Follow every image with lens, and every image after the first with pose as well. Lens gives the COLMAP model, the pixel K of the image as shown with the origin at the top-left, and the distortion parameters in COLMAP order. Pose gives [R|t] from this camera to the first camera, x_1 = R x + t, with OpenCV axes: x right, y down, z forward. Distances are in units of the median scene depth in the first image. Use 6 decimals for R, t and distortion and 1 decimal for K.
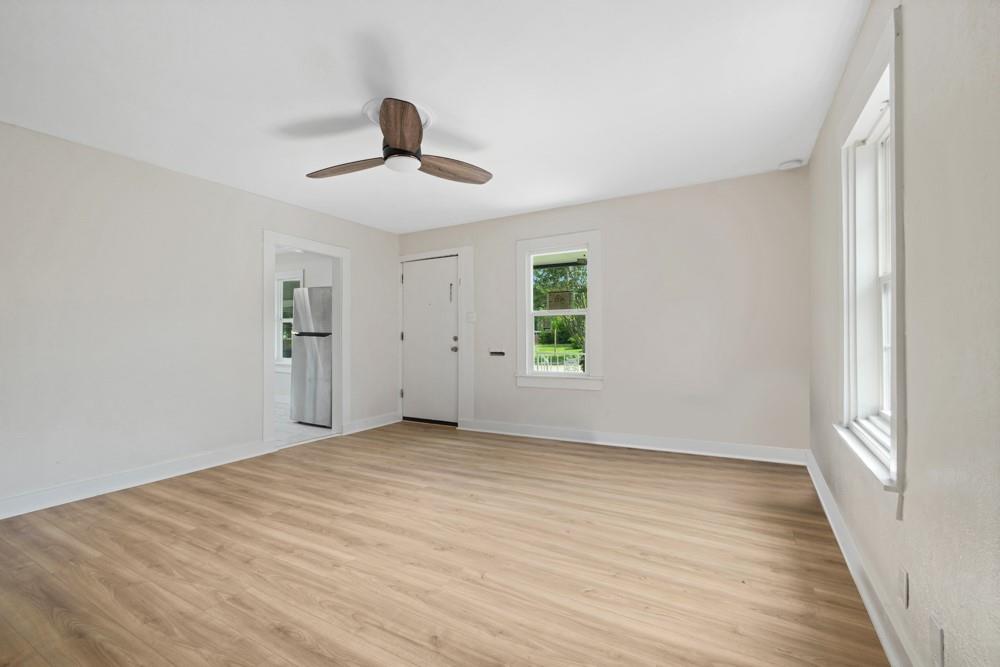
lens RADIAL K [[466.3, 0, 500.0], [0, 466.3, 333.5], [0, 0, 1]] dist [0.005586, 0.000484]
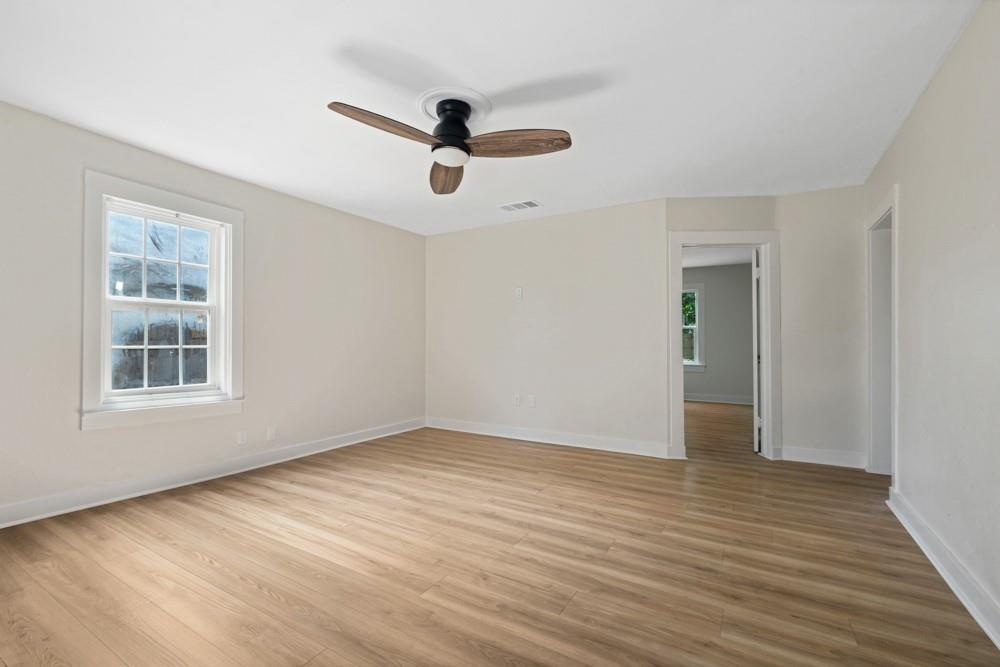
lens RADIAL K [[450.9, 0, 500.0], [0, 450.9, 333.5], [0, 0, 1]] dist [0.001158, 0.000027]
pose [[-0.999975, 0.004900, 0.005003, -0.252908], [0.004800, 0.999795, -0.019684, 0.012091], [-0.005098, -0.019659, -0.999794, 1.557333]]
